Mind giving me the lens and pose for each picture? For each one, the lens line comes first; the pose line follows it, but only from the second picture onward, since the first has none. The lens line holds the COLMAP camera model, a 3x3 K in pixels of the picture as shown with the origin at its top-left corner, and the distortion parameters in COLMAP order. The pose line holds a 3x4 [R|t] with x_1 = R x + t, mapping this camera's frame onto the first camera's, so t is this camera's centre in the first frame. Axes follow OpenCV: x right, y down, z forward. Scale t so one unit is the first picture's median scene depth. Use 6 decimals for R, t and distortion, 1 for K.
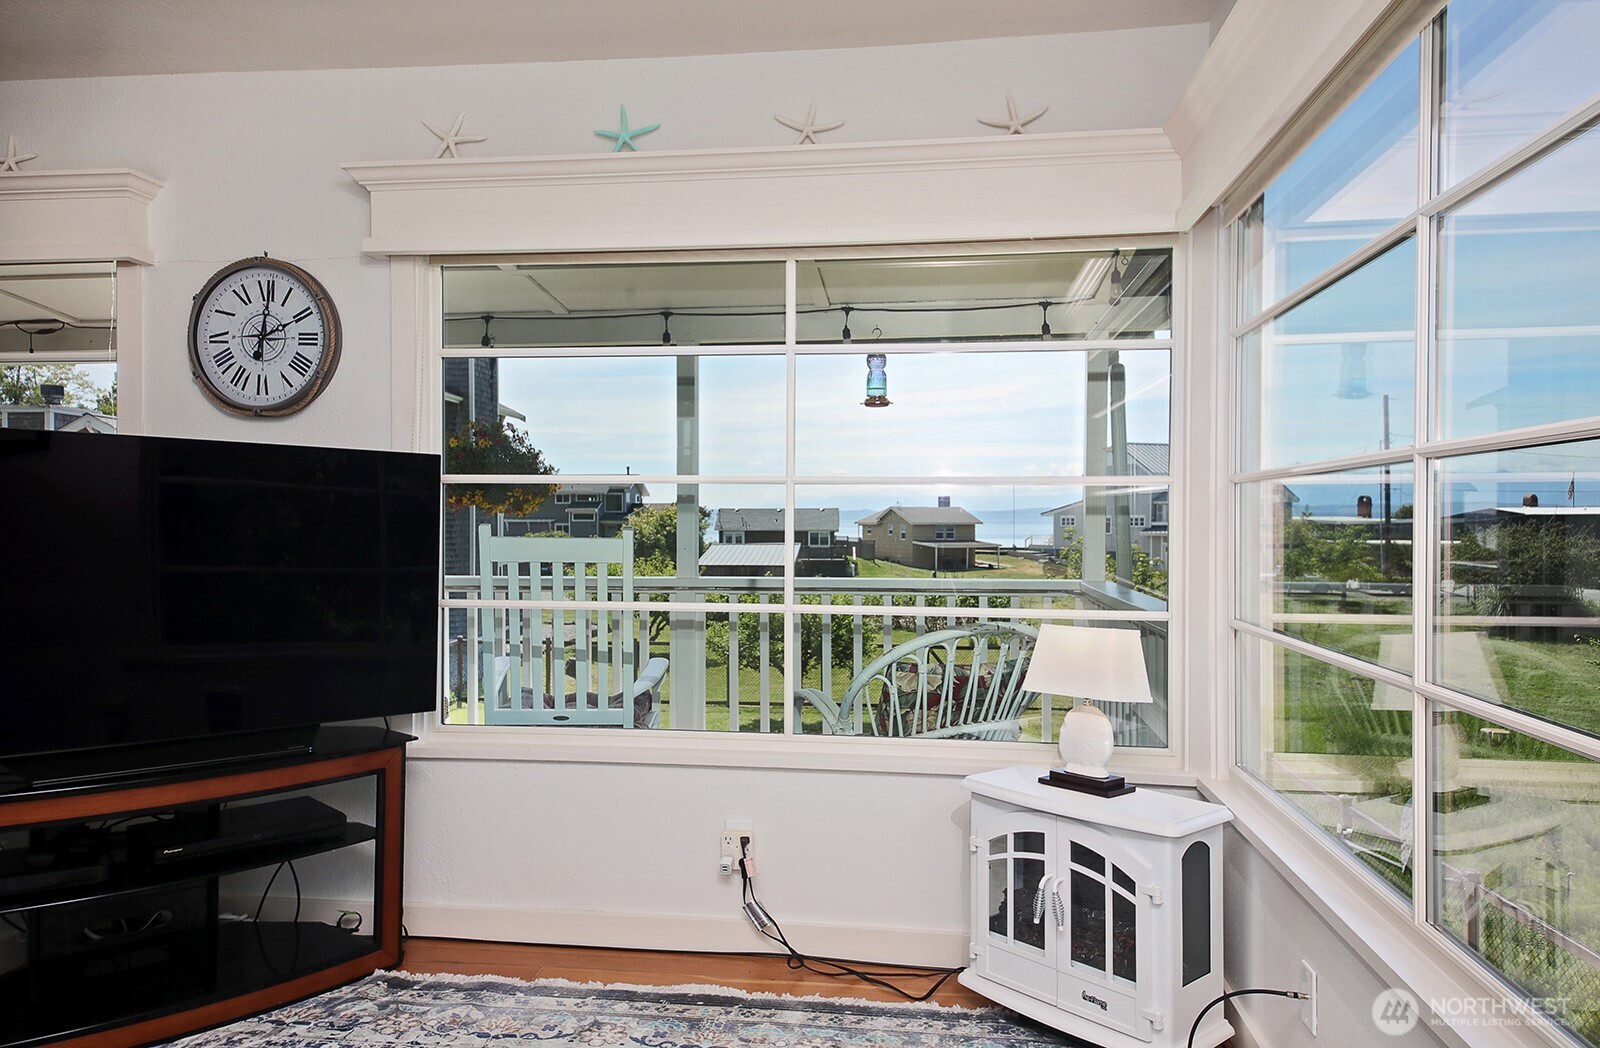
lens RADIAL K [[1039.3, 0, 860.8], [0, 1039.3, 529.9], [0, 0, 1]] dist [0.034563, -0.002032]
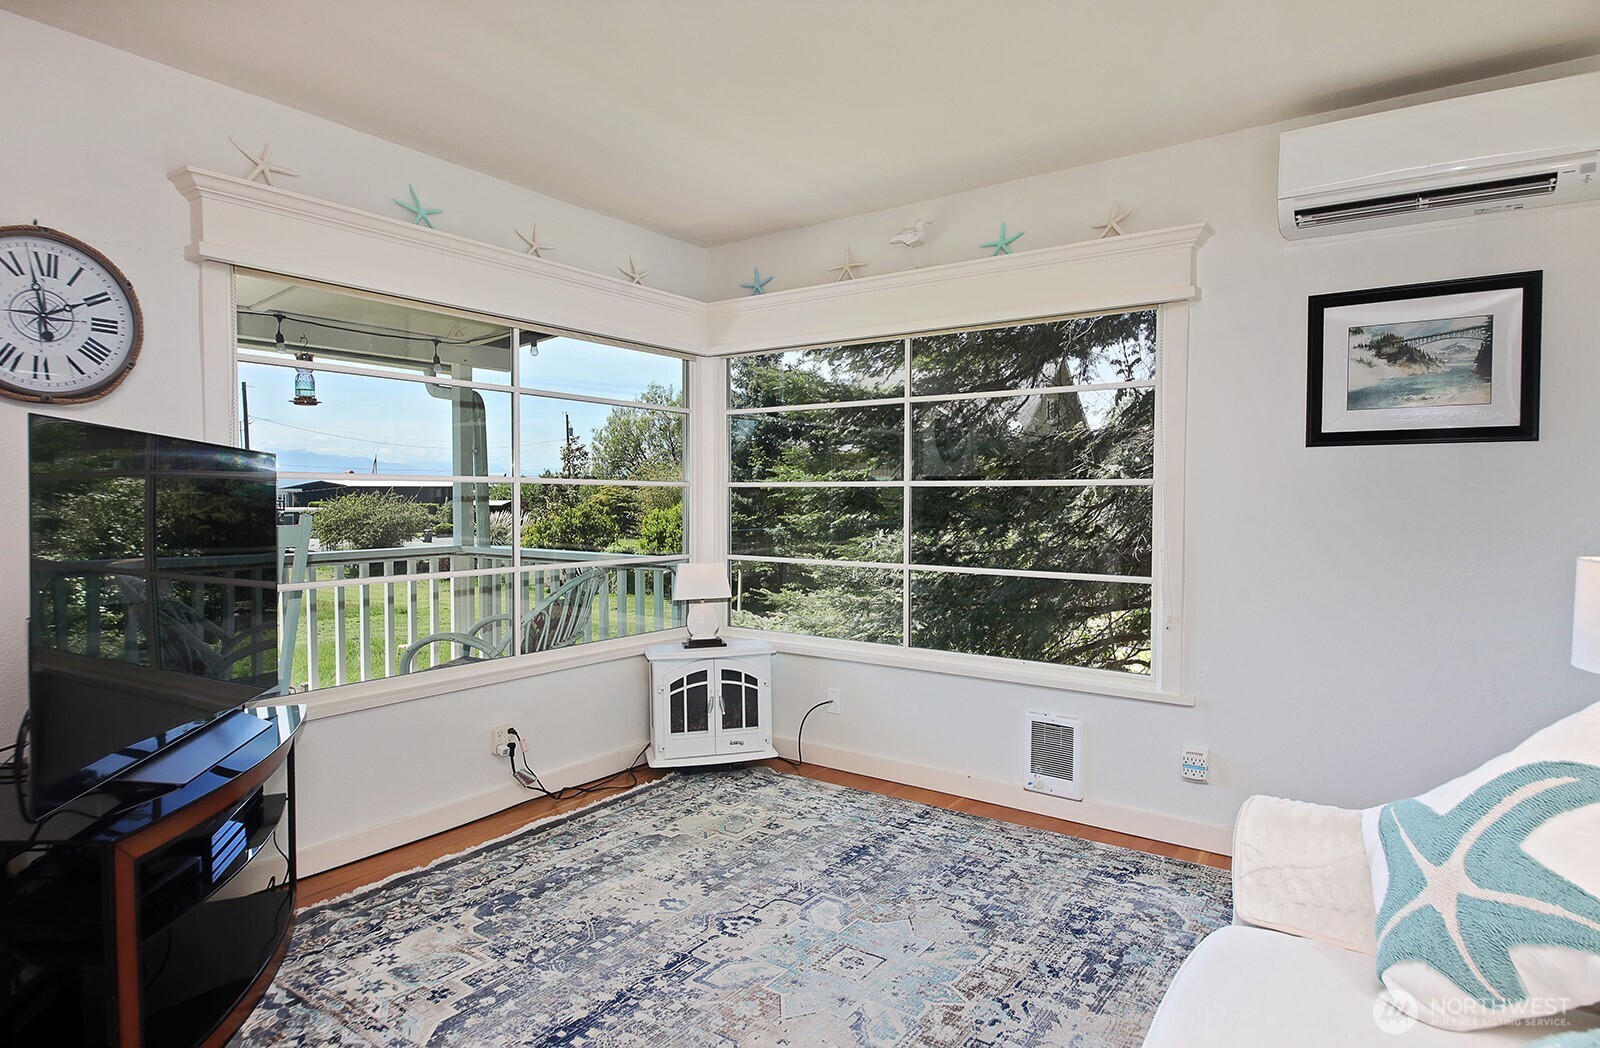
lens RADIAL K [[867.0, 0, 800.0], [0, 867.0, 524.0], [0, 0, 1]] dist [0.077141, -0.066675]
pose [[0.484119, -0.031487, 0.874435, -0.924141], [0.004138, 0.999424, 0.033696, -0.026709], [-0.874992, -0.012694, 0.483970, 0.059292]]
